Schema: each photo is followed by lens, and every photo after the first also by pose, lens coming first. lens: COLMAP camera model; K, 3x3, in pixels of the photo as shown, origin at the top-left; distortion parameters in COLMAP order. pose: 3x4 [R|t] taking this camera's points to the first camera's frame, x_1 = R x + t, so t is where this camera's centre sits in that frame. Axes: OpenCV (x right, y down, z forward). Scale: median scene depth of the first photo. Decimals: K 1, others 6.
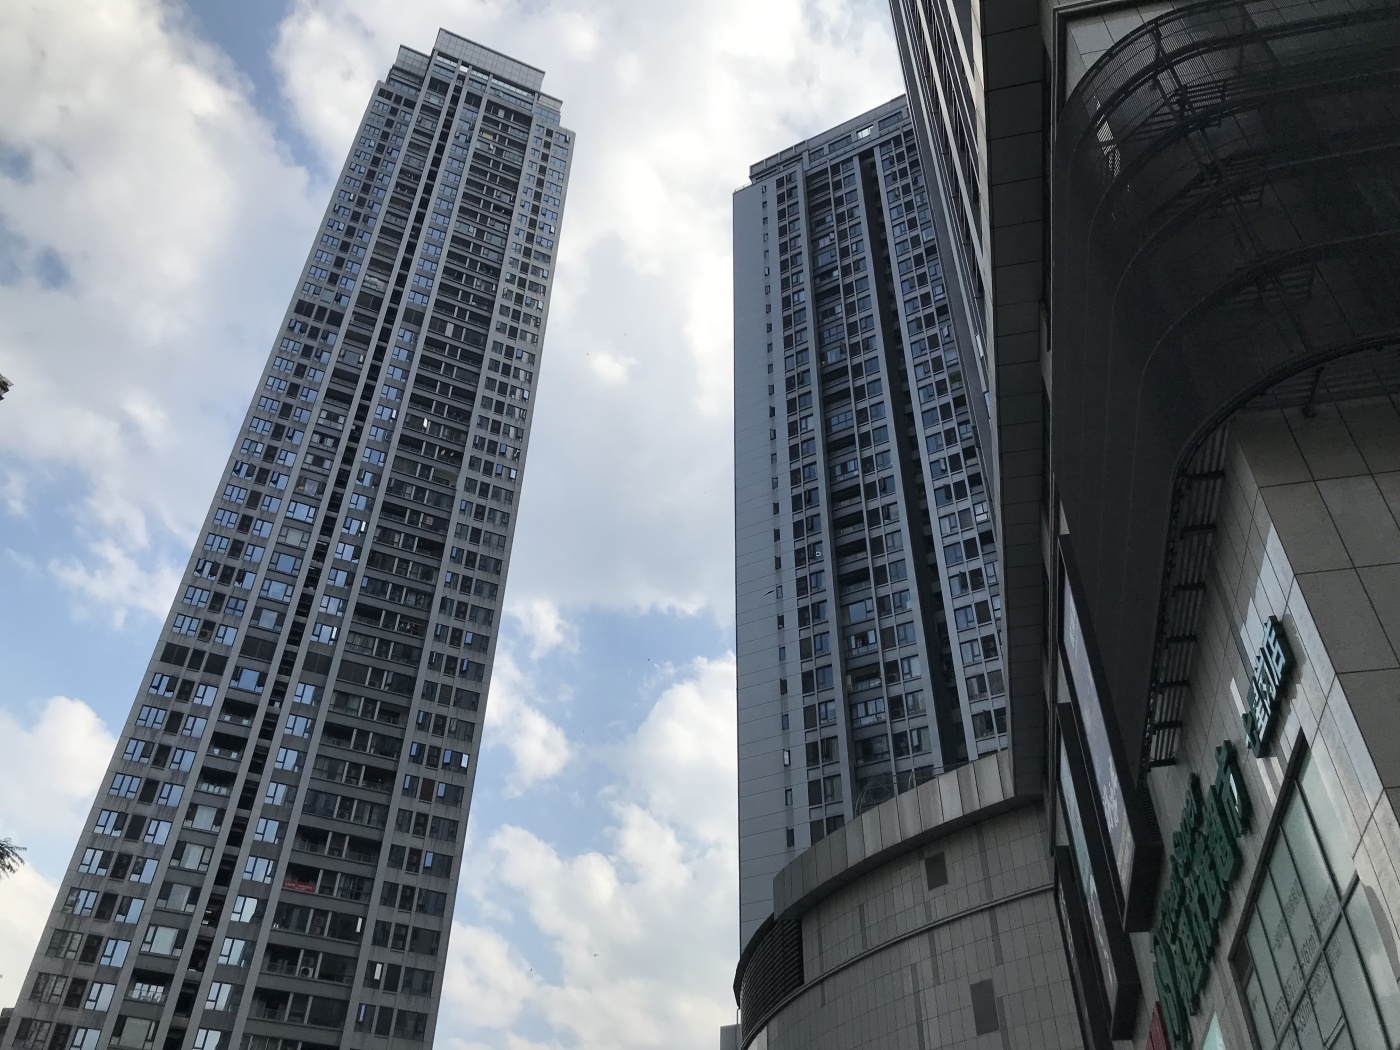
lens RADIAL K [[1135.4, 0, 700.0], [0, 1135.4, 525.0], [0, 0, 1]] dist [0.036101, -0.005391]
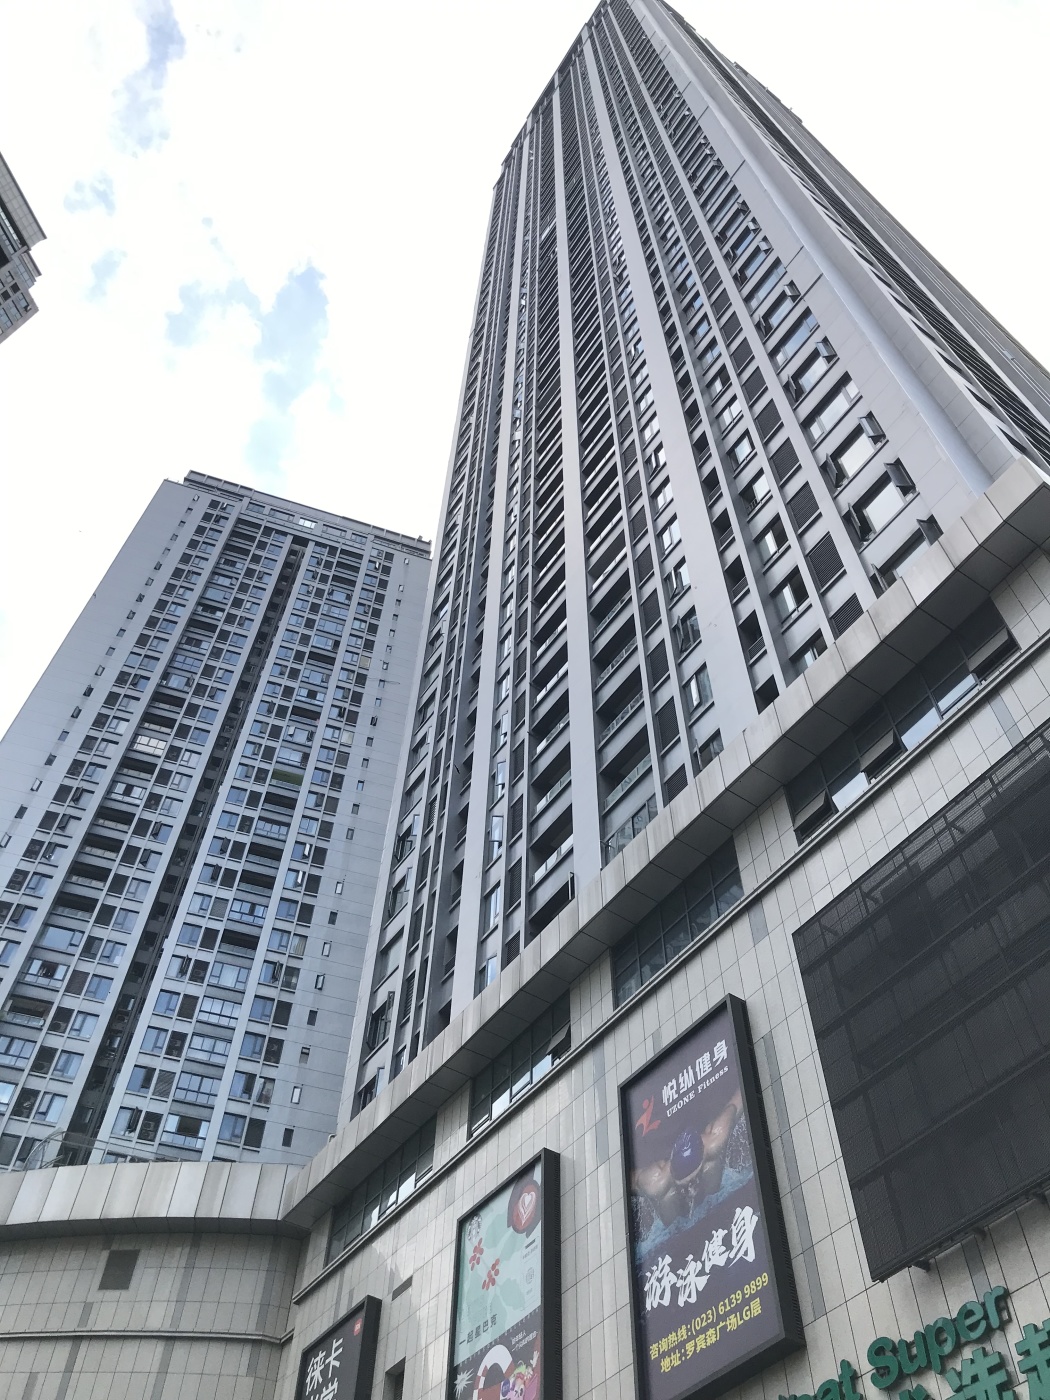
lens RADIAL K [[1140.8, 0, 525.0], [0, 1140.8, 700.0], [0, 0, 1]] dist [0.004945, 0.000825]
pose [[0.672320, 0.588531, 0.449018, -0.114671], [-0.471281, 0.808055, -0.353470, 0.066588], [-0.570859, 0.026031, 0.820635, 0.074994]]
